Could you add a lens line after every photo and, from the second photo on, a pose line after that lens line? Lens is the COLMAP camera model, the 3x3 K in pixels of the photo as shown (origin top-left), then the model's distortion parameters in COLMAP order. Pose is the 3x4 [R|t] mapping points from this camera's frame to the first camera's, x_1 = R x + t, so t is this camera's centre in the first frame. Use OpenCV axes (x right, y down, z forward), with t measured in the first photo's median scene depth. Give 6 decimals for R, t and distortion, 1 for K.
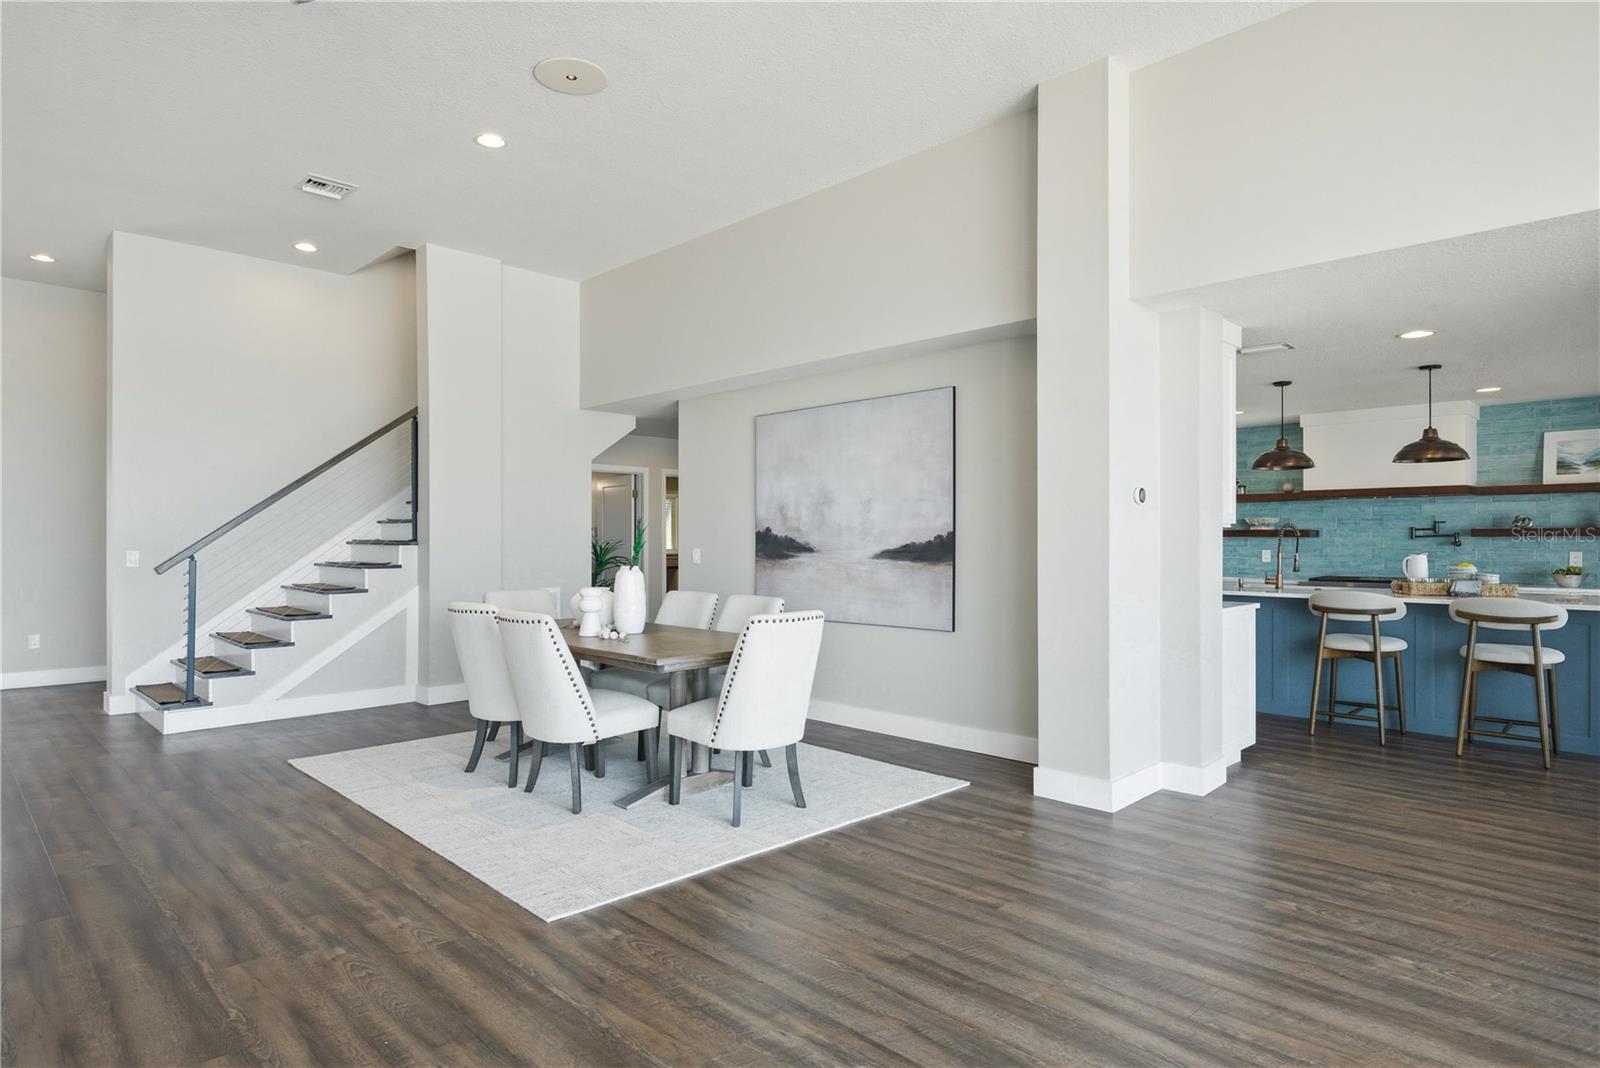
lens RADIAL K [[887.1, 0, 800.0], [0, 887.1, 534.0], [0, 0, 1]] dist [0.000164, -0.000690]
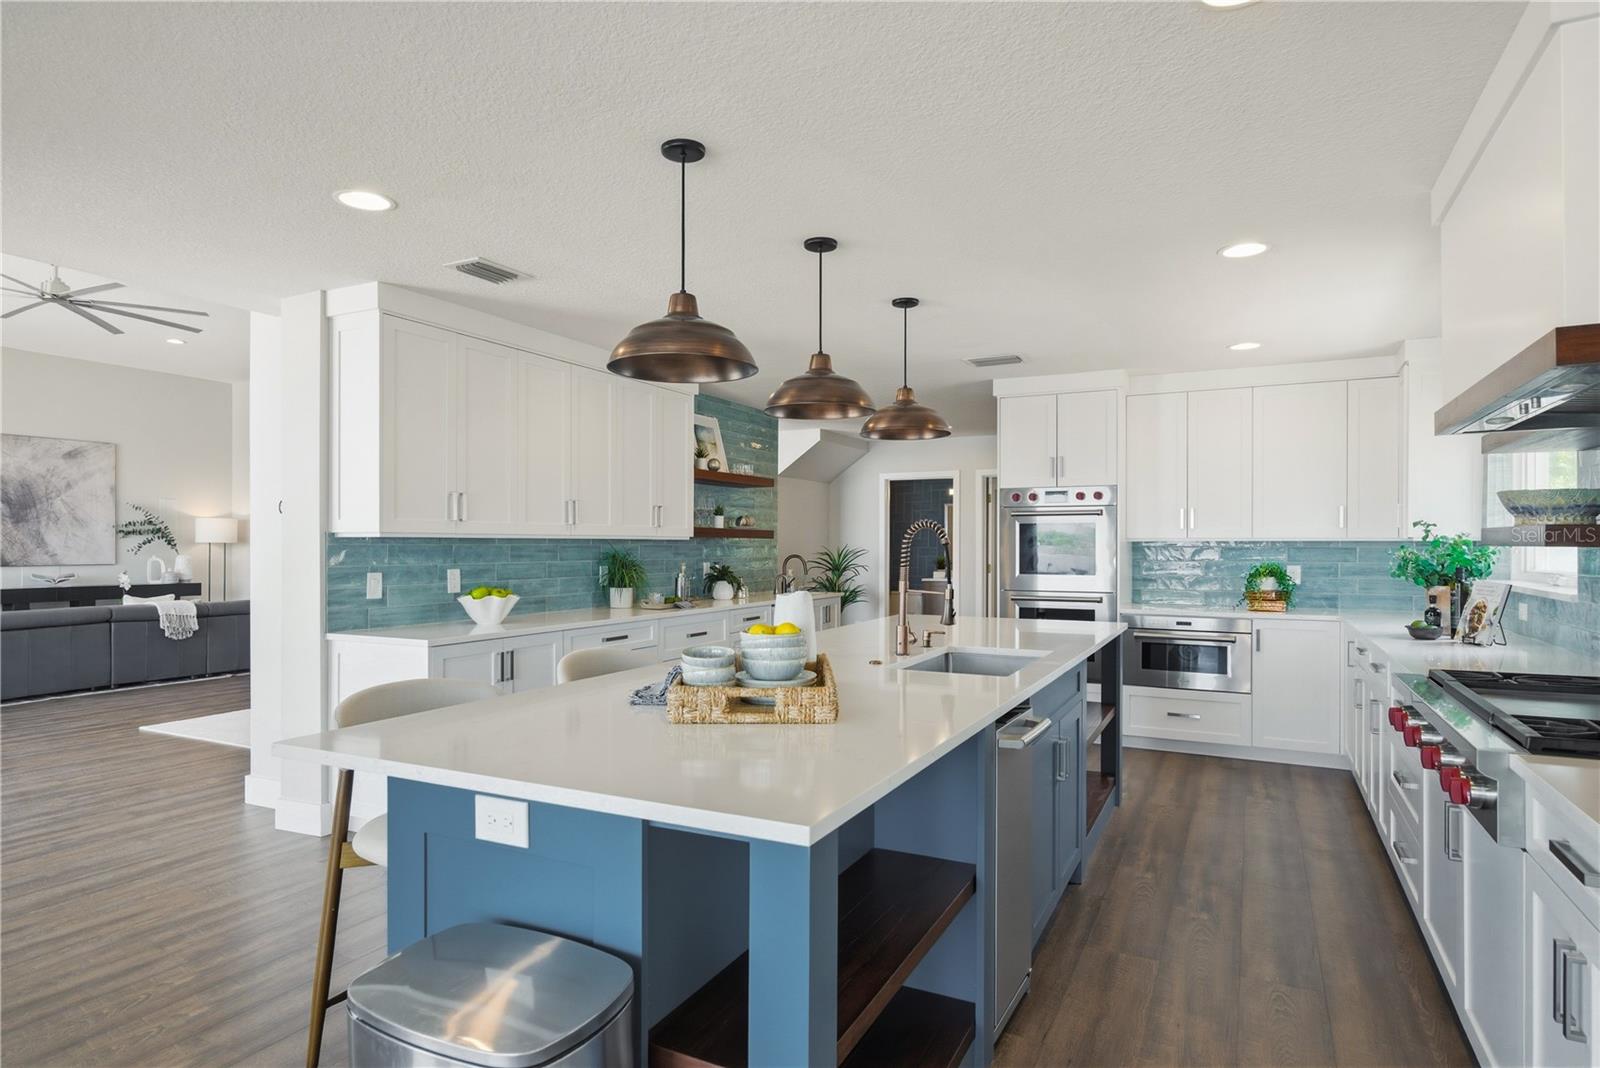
lens RADIAL K [[900.8, 0, 796.2], [0, 900.8, 544.5], [0, 0, 1]] dist [0.000977, -0.000640]
pose [[0.325827, 0.000858, -0.945429, 0.892517], [0.000570, 0.999999, 0.001104, 0.001969], [0.945429, -0.000898, 0.325826, 0.714637]]
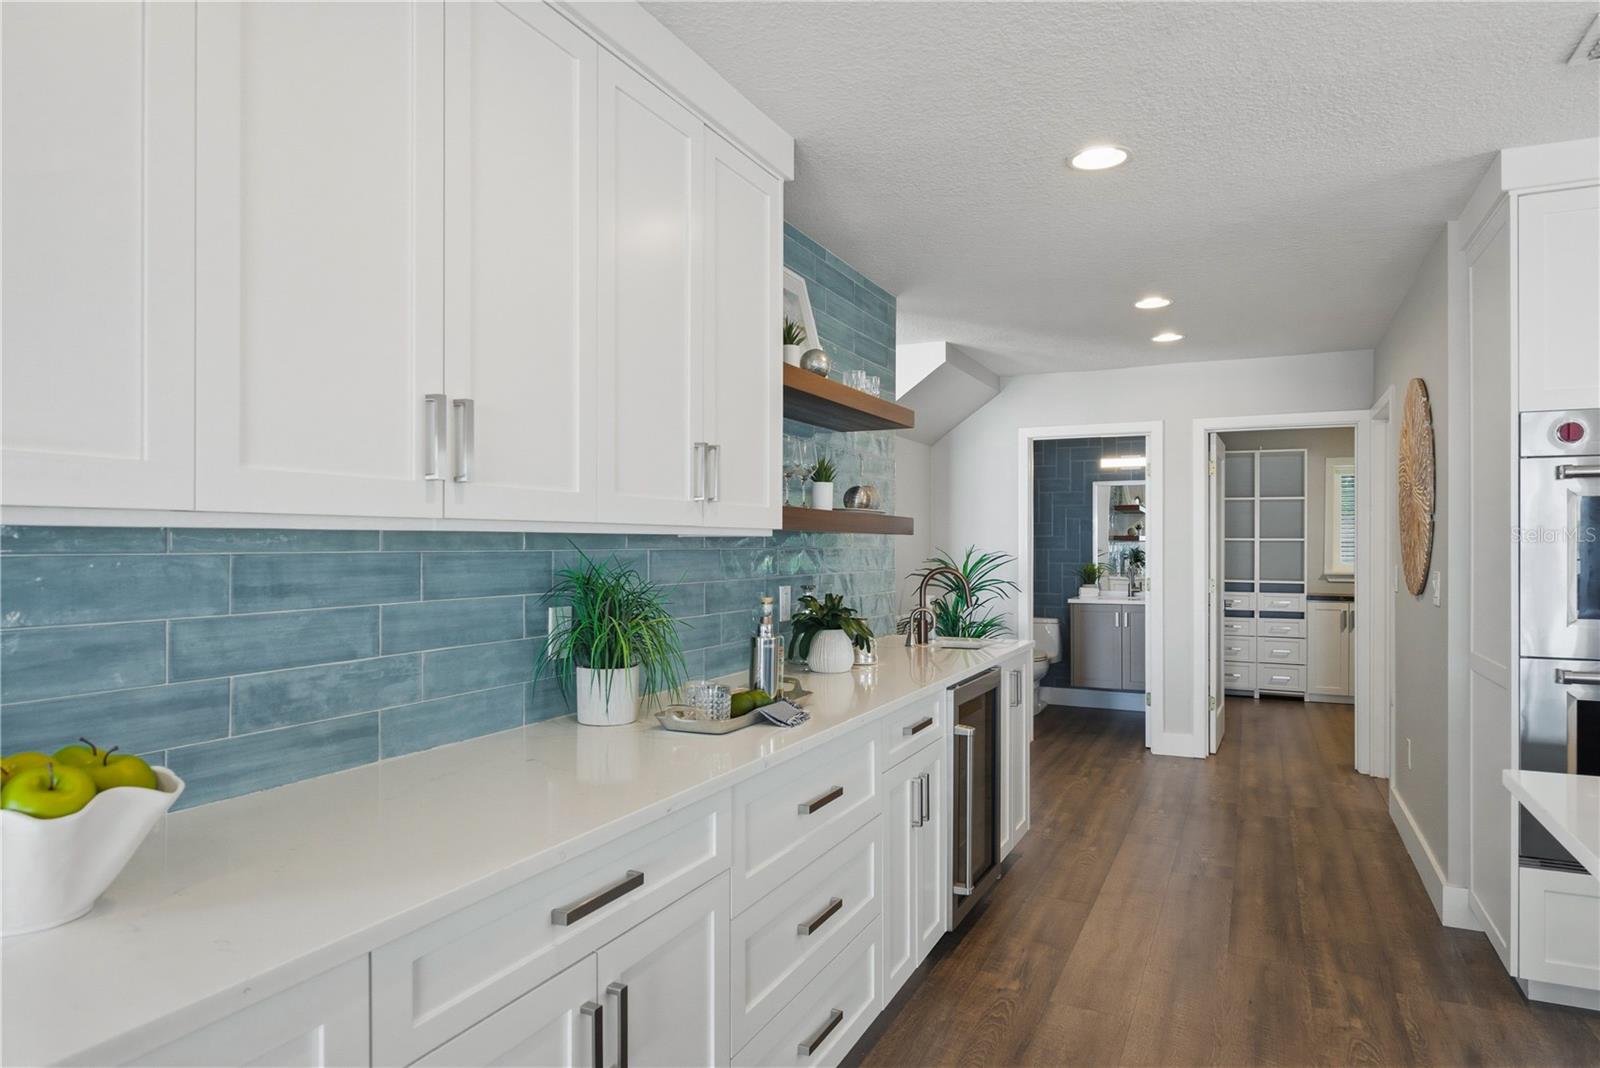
lens RADIAL K [[973.6, 0, 797.0], [0, 973.6, 543.4], [0, 0, 1]] dist [0.000490, -0.001243]
pose [[0.350900, -0.000794, -0.936413, 0.425447], [0.001938, 0.999998, -0.000122, 0.001177], [0.936411, -0.001772, 0.350901, 0.772222]]
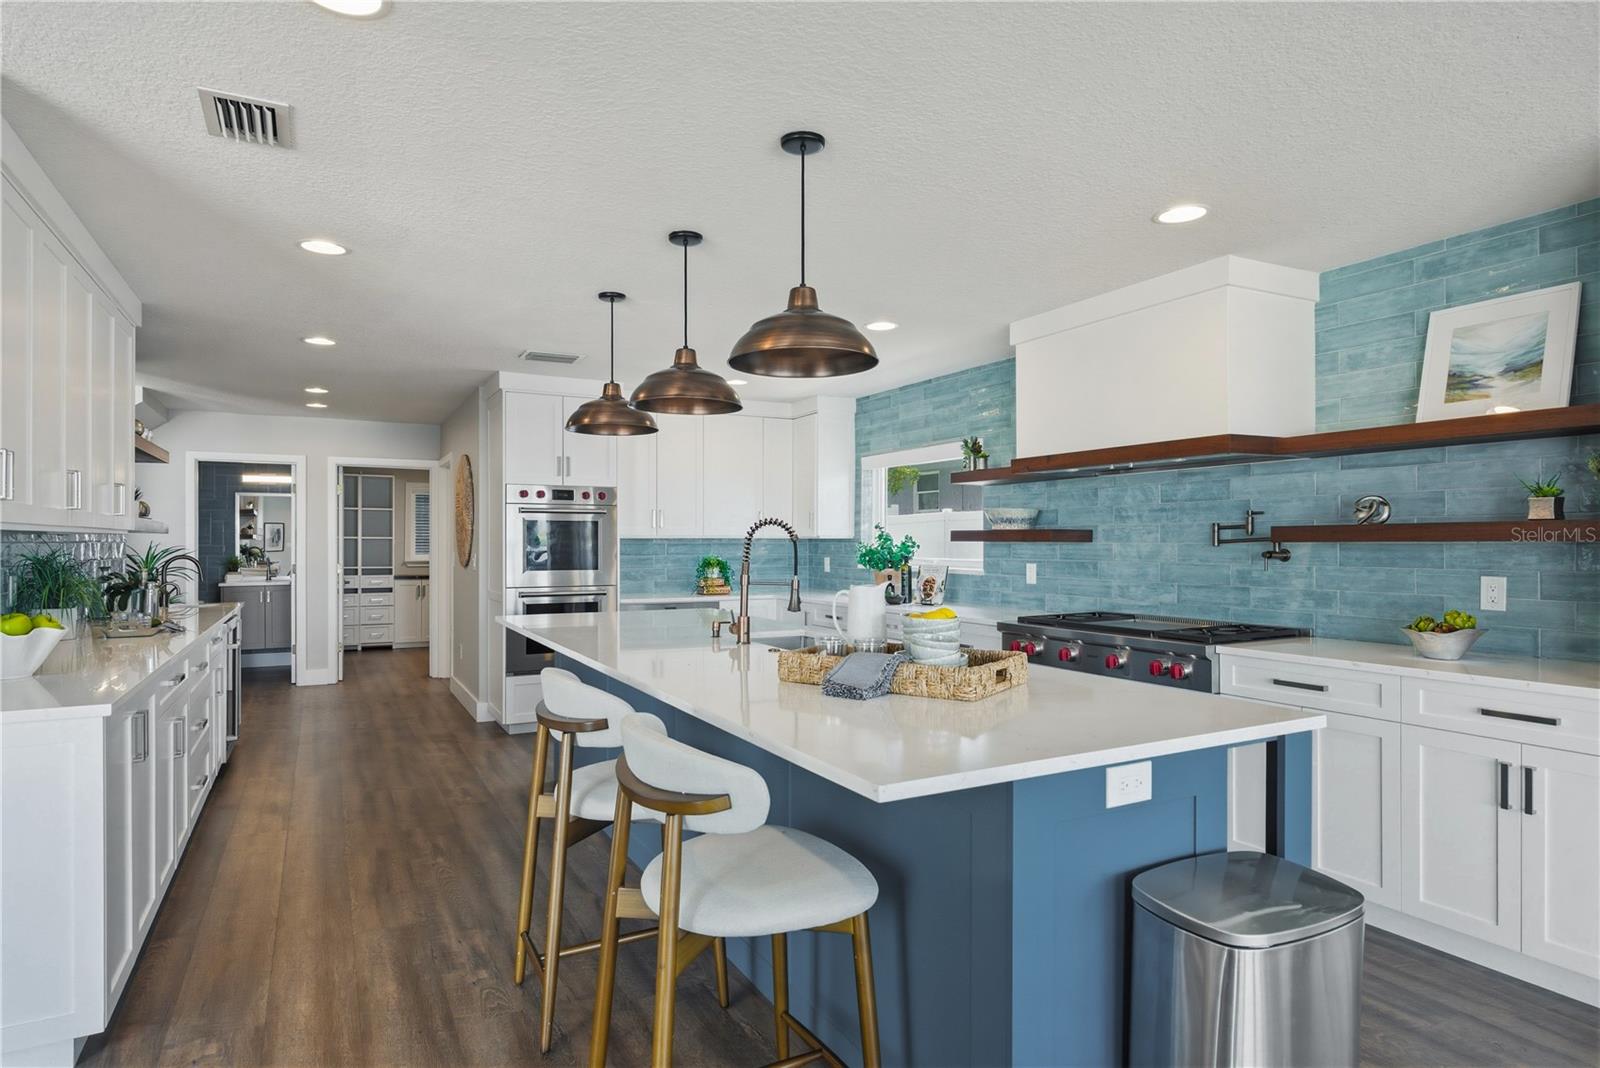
lens RADIAL K [[894.5, 0, 801.2], [0, 894.5, 543.6], [0, 0, 1]] dist [0.002213, -0.000035]
pose [[0.961667, -0.000050, -0.274221, 0.648243], [0.001177, 0.999992, 0.003945, 0.002180], [0.274219, -0.004117, 0.961659, 0.462756]]
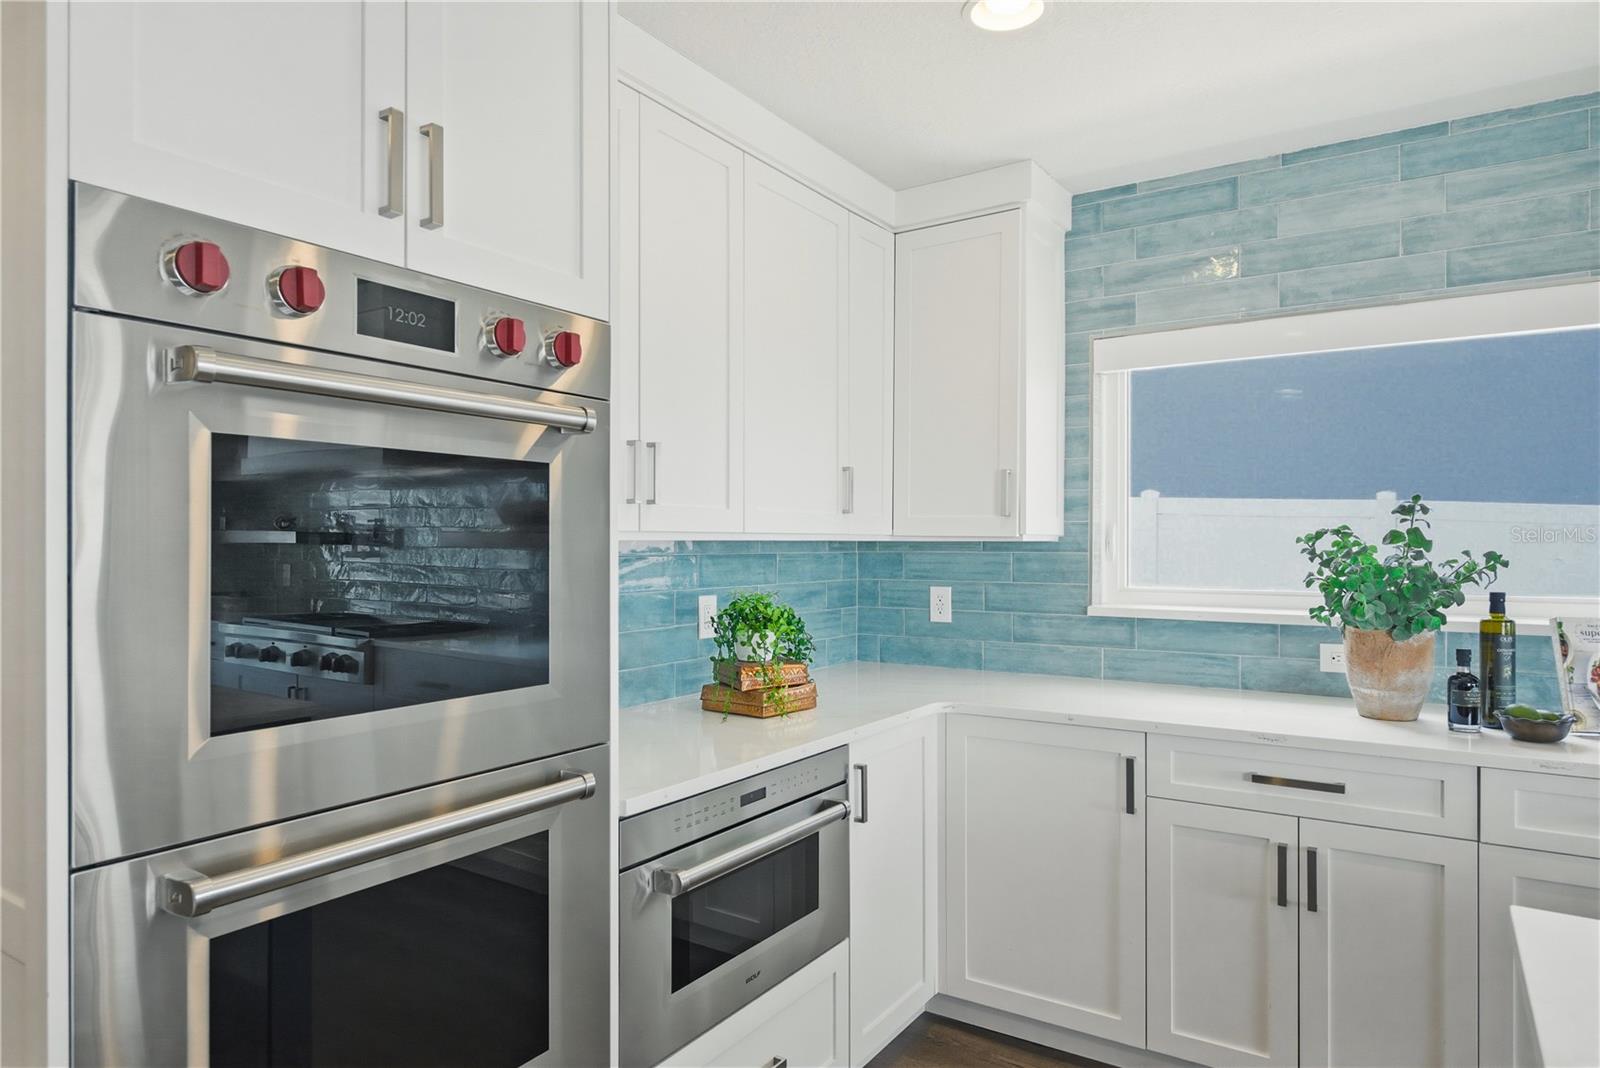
lens RADIAL K [[963.7, 0, 800.0], [0, 963.7, 534.0], [0, 0, 1]] dist [0.001445, -0.000387]
pose [[0.975929, 0.001902, 0.218078, 0.243309], [-0.000329, 0.999974, -0.007249, 0.000463], [-0.218086, 0.007003, 0.975904, 1.010521]]
